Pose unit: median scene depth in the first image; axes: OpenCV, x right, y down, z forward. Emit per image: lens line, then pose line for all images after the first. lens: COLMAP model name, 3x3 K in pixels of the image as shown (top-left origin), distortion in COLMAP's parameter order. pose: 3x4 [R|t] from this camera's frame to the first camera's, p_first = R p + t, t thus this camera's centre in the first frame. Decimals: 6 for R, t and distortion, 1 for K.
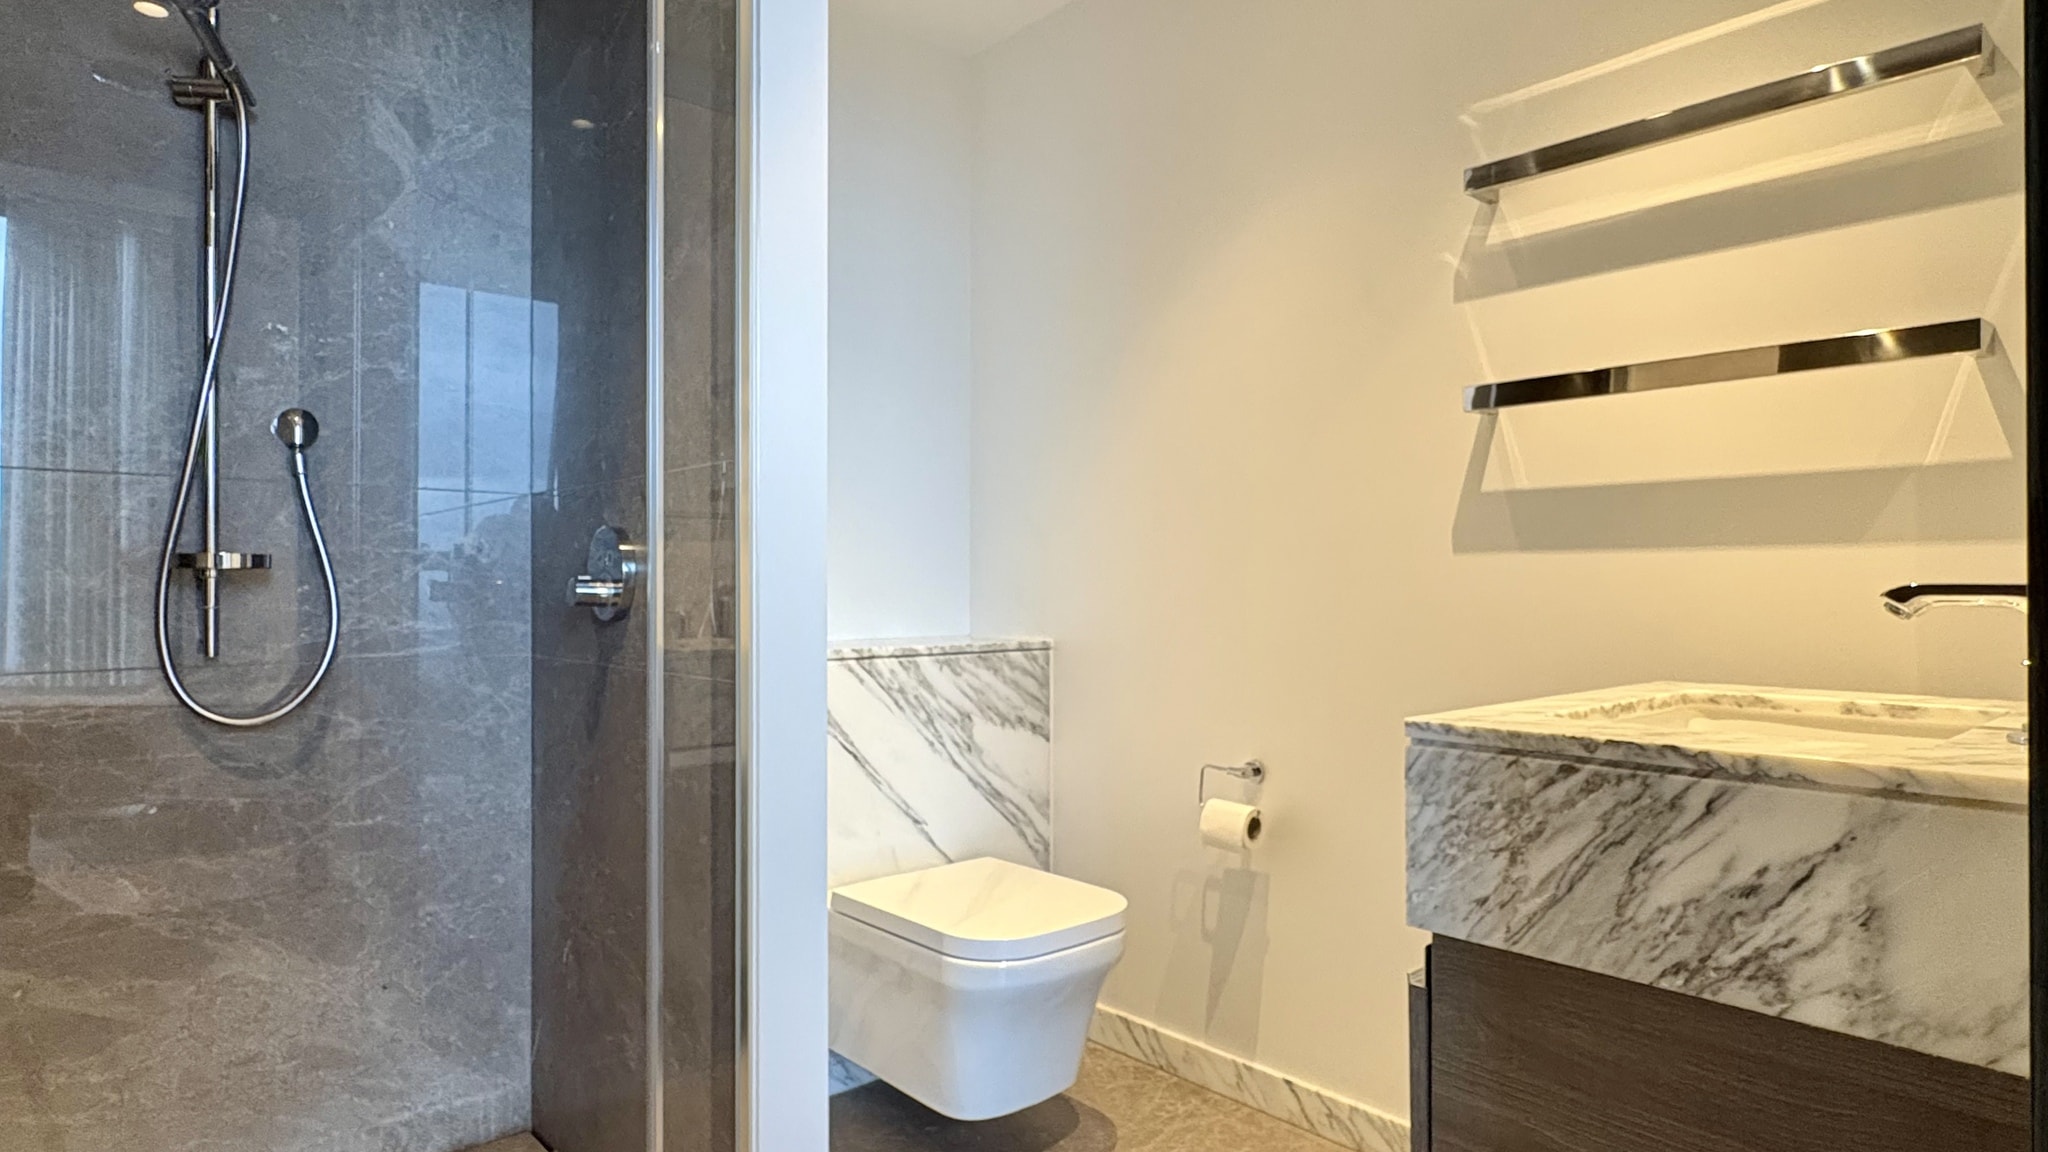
lens RADIAL K [[1020.6, 0, 1019.9], [0, 1020.6, 582.6], [0, 0, 1]] dist [0.004081, 0.000199]
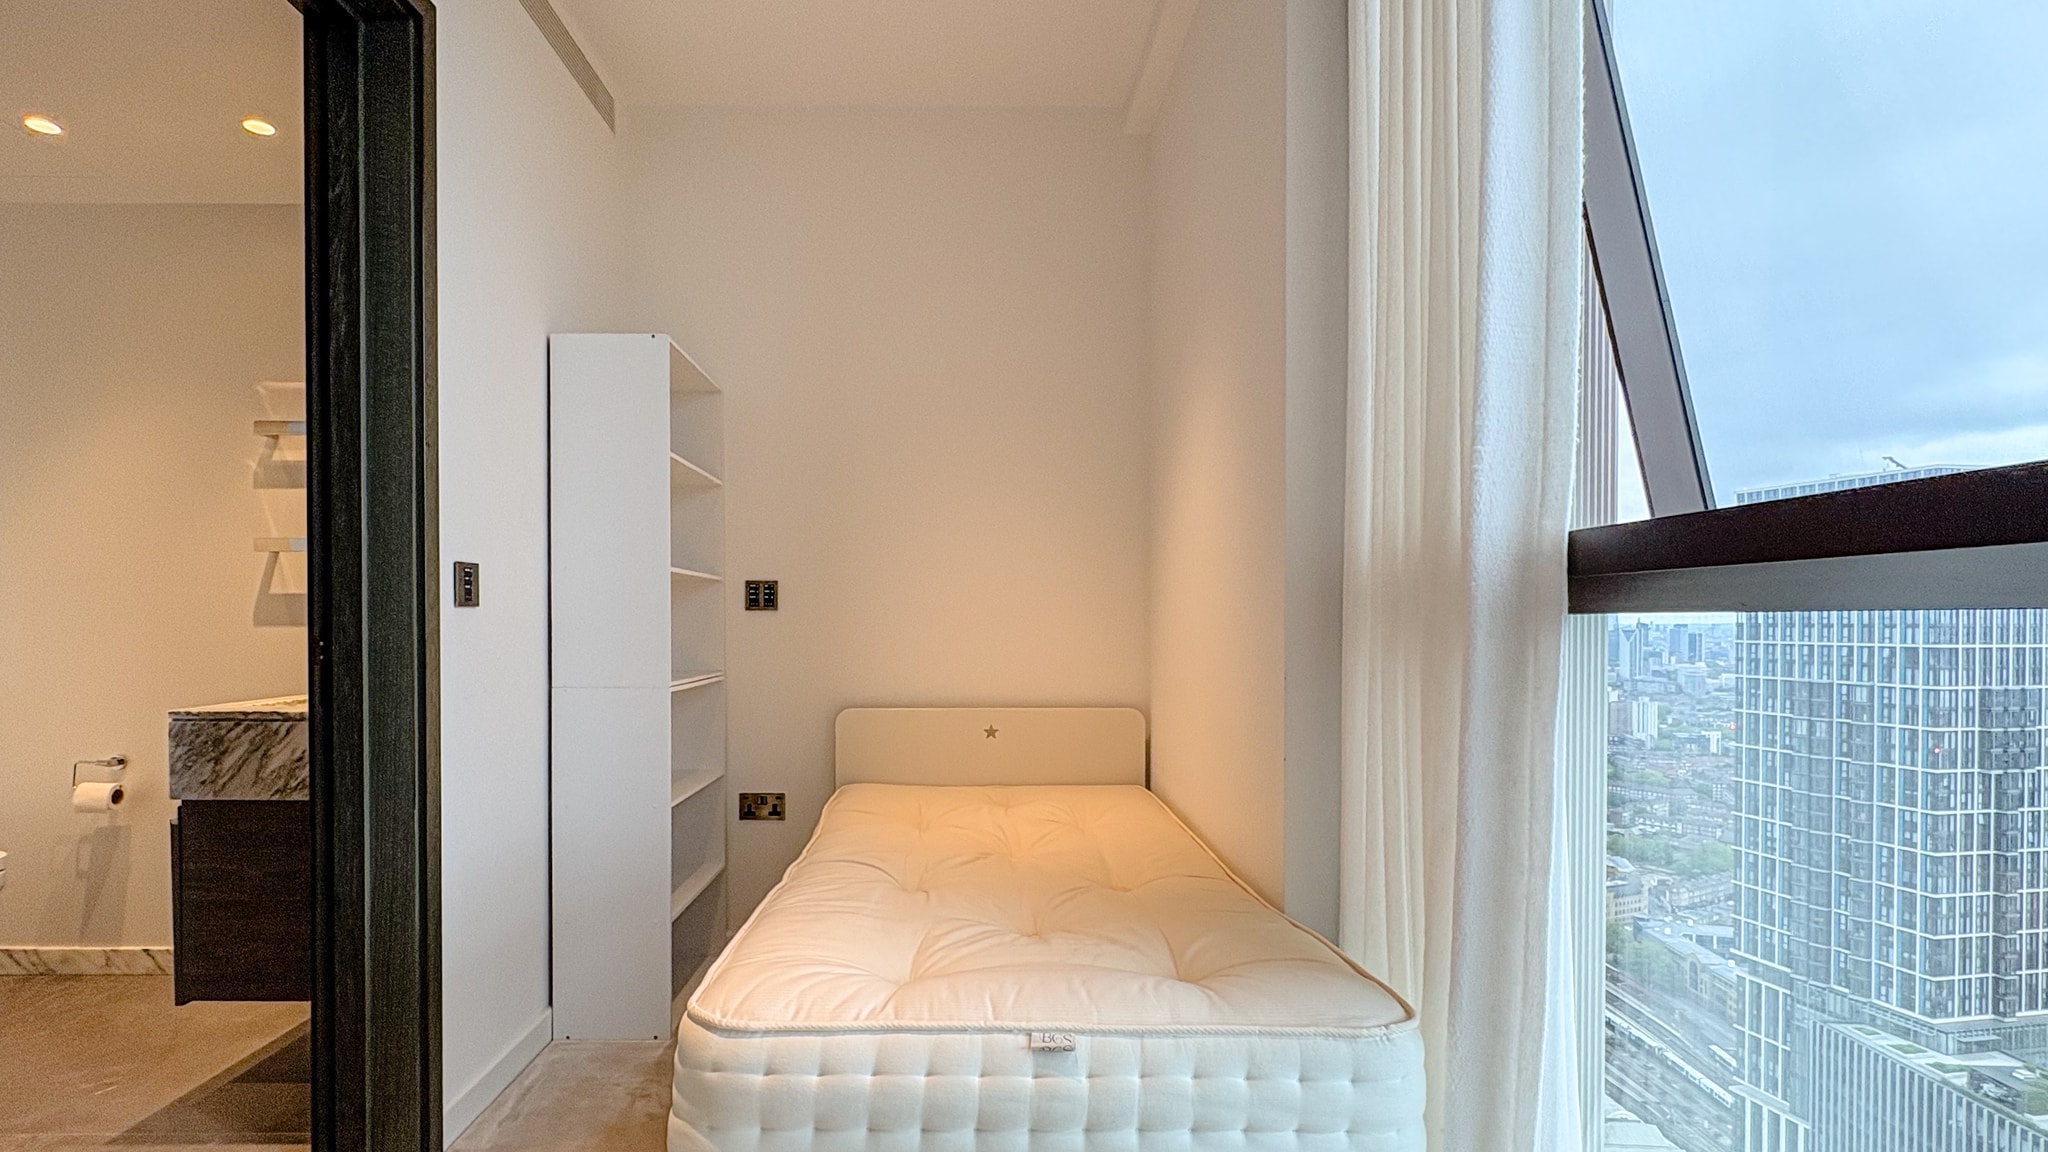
lens RADIAL K [[1001.6, 0, 991.0], [0, 1001.6, 639.4], [0, 0, 1]] dist [-0.000950, 0.000045]
pose [[0.643258, -0.008987, 0.765597, -0.155986], [-0.011835, 0.999695, 0.021678, -0.097762], [-0.765558, -0.023006, 0.642955, -1.876738]]
